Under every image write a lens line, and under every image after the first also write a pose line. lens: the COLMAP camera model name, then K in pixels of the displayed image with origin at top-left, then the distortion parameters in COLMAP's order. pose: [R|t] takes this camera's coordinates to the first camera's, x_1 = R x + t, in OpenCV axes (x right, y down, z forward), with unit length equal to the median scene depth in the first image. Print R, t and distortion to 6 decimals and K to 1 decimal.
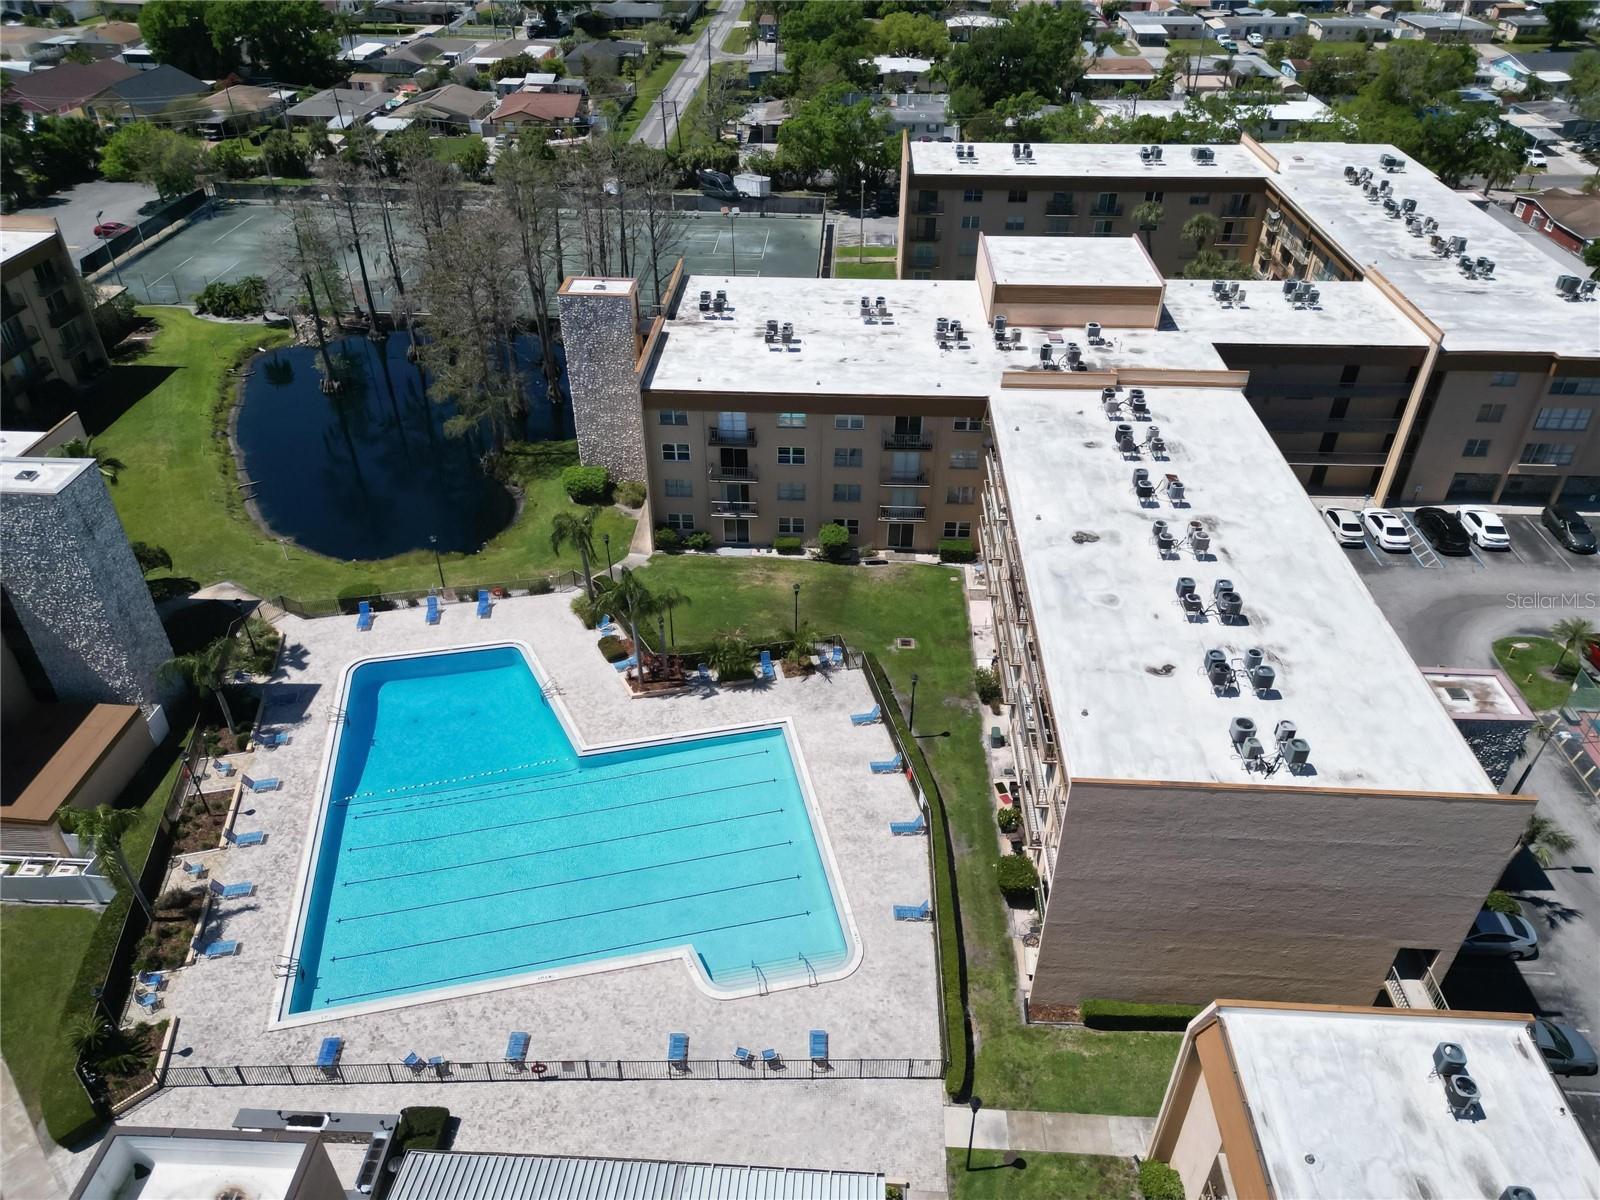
lens RADIAL K [[1114.7, 0, 800.9], [0, 1114.7, 605.0], [0, 0, 1]] dist [0.080539, -0.077555]
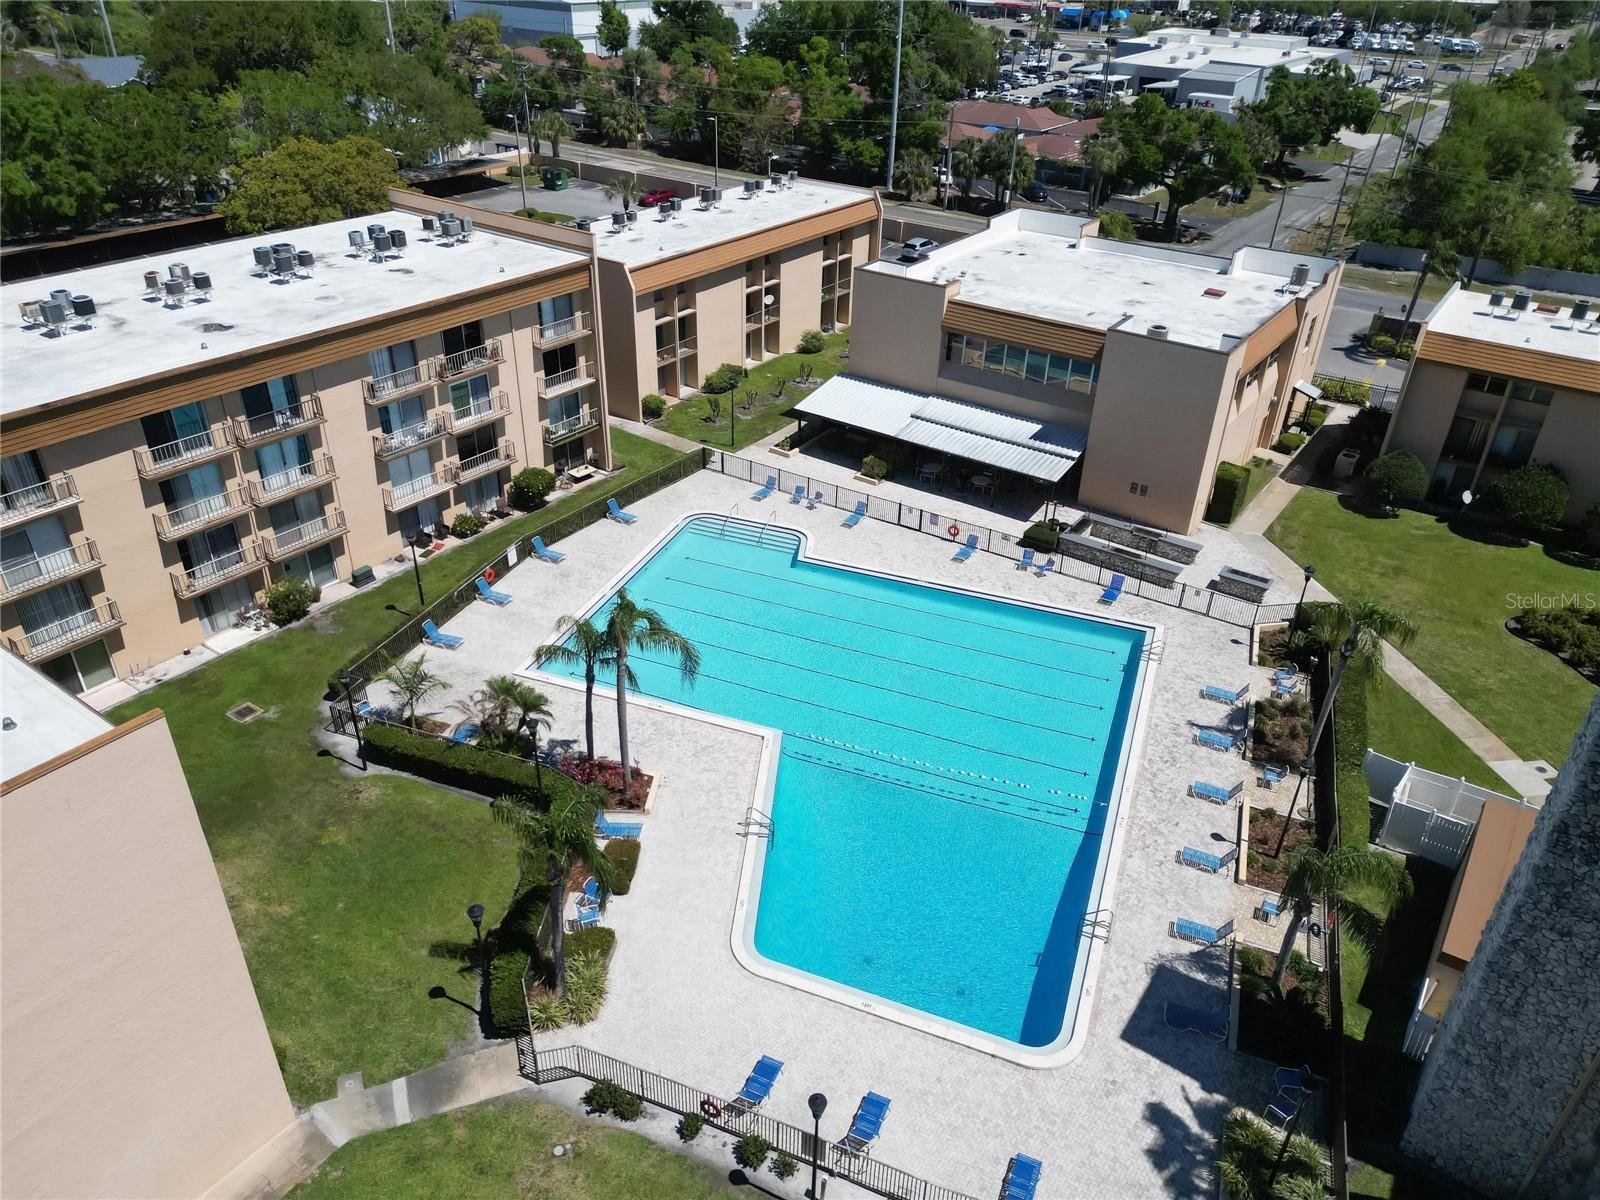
lens RADIAL K [[1121.6, 0, 801.5], [0, 1121.6, 599.6], [0, 0, 1]] dist [0.076826, -0.078321]
pose [[-0.841458, -0.299634, 0.449632, -0.430622], [0.291920, 0.448146, 0.844954, -0.435011], [-0.454678, 0.842250, -0.289627, 0.953613]]
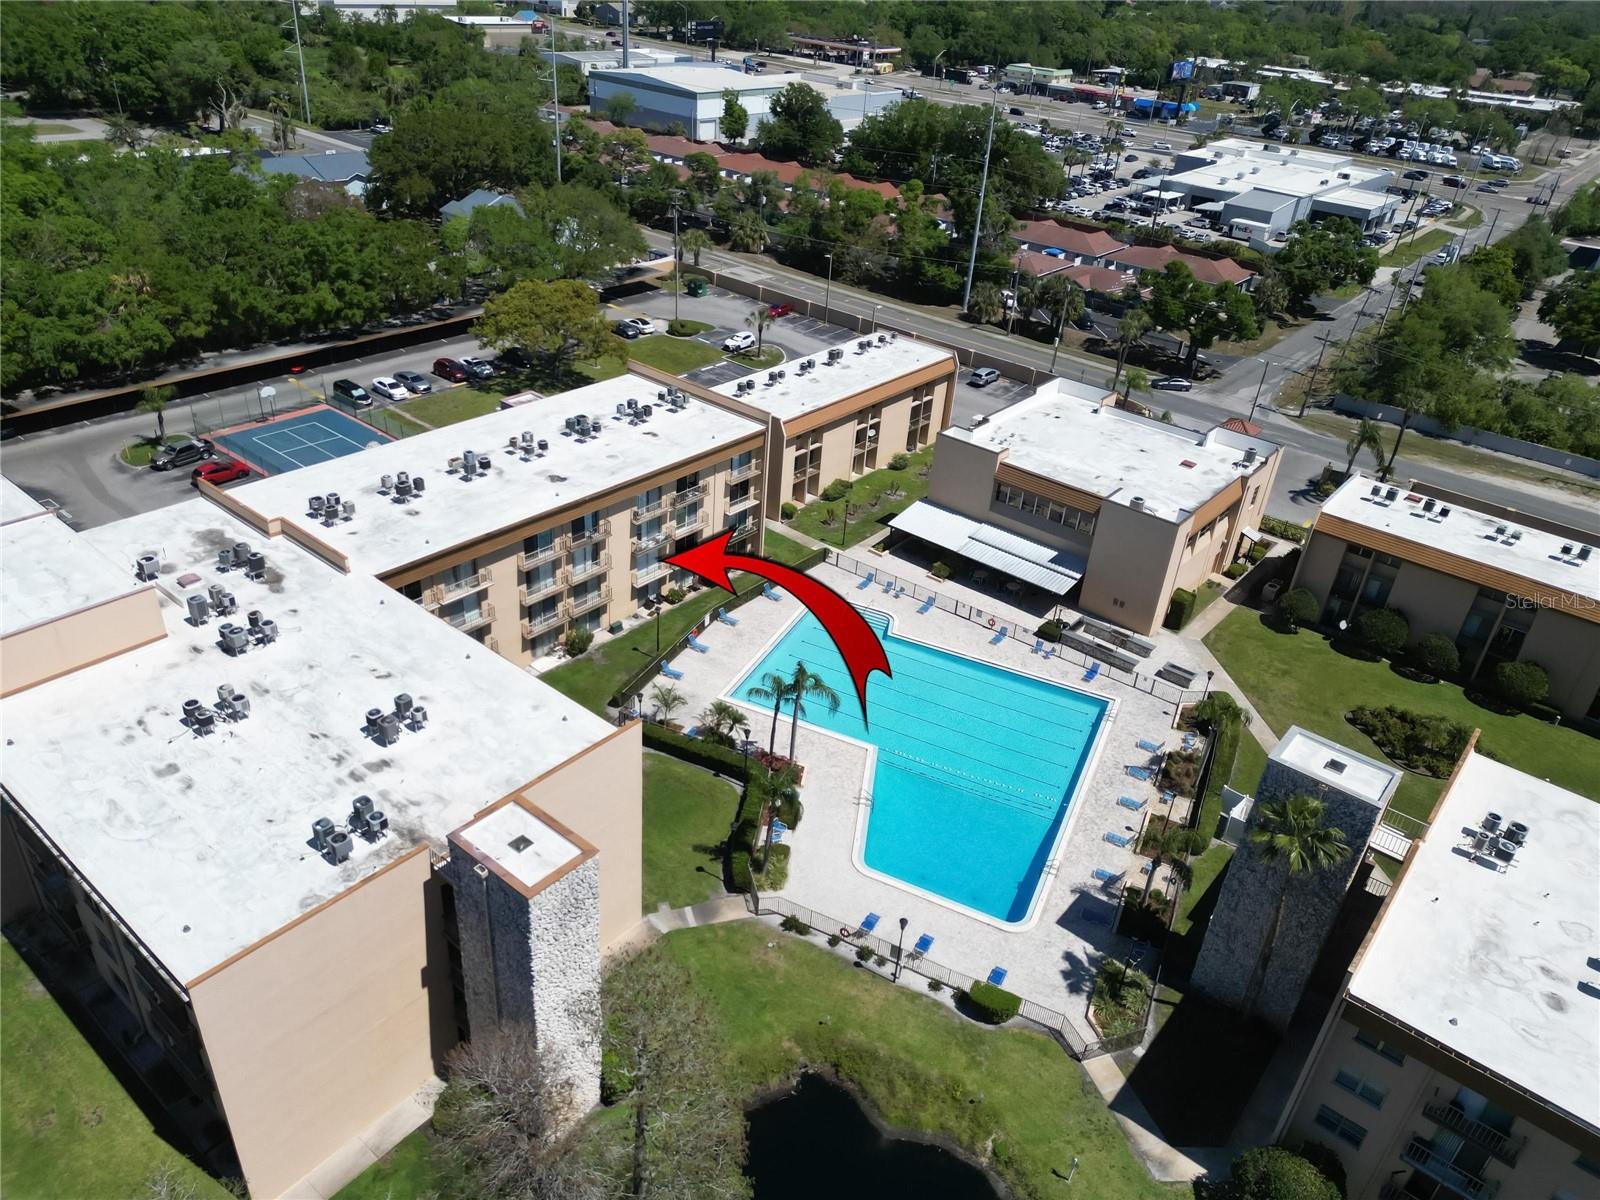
lens RADIAL K [[1114.7, 0, 800.9], [0, 1114.7, 605.0], [0, 0, 1]] dist [0.080539, -0.077555]
pose [[-0.798515, -0.359230, 0.483040, -0.559205], [0.290320, 0.473125, 0.831786, -0.824098], [-0.527340, 0.804430, -0.273505, 1.054824]]
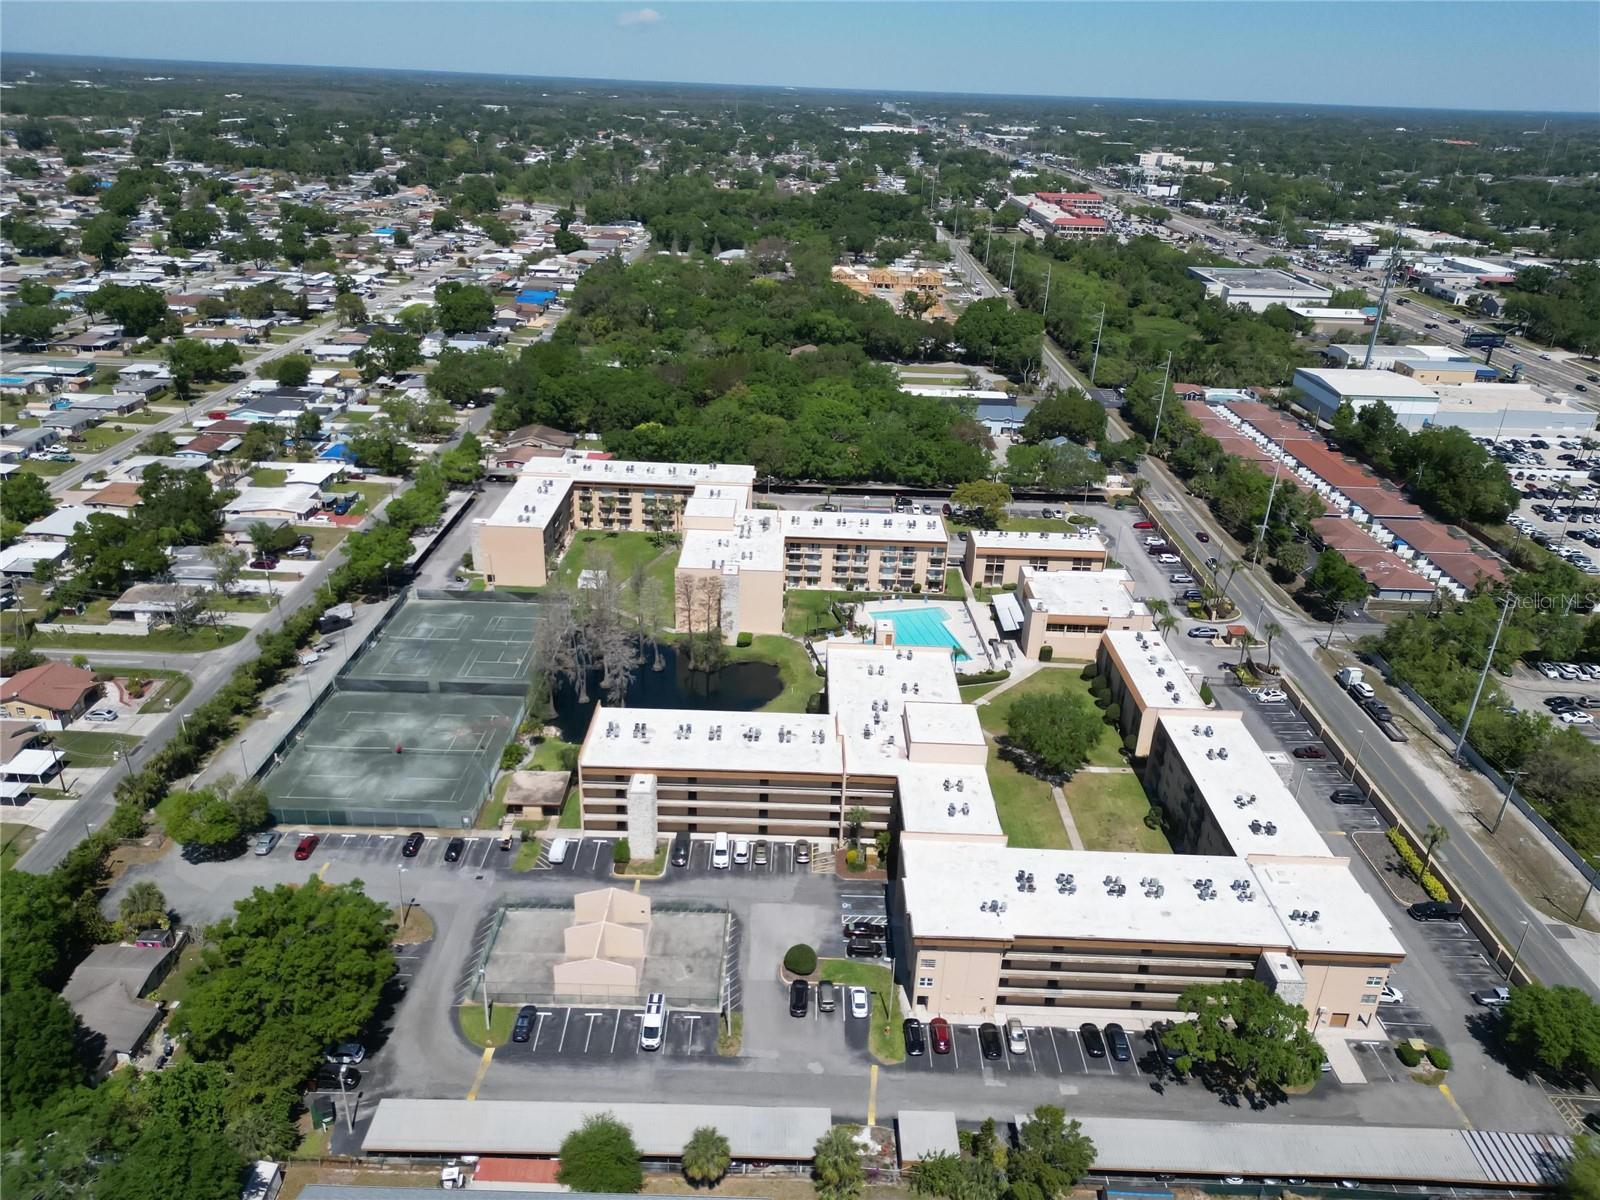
lens RADIAL K [[1114.7, 0, 800.9], [0, 1114.7, 605.0], [0, 0, 1]] dist [0.080539, -0.077555]
pose [[-0.041108, -0.423560, 0.904935, -2.902364], [0.554958, 0.743470, 0.373195, -1.228255], [-0.830862, 0.517542, 0.204495, 0.361775]]
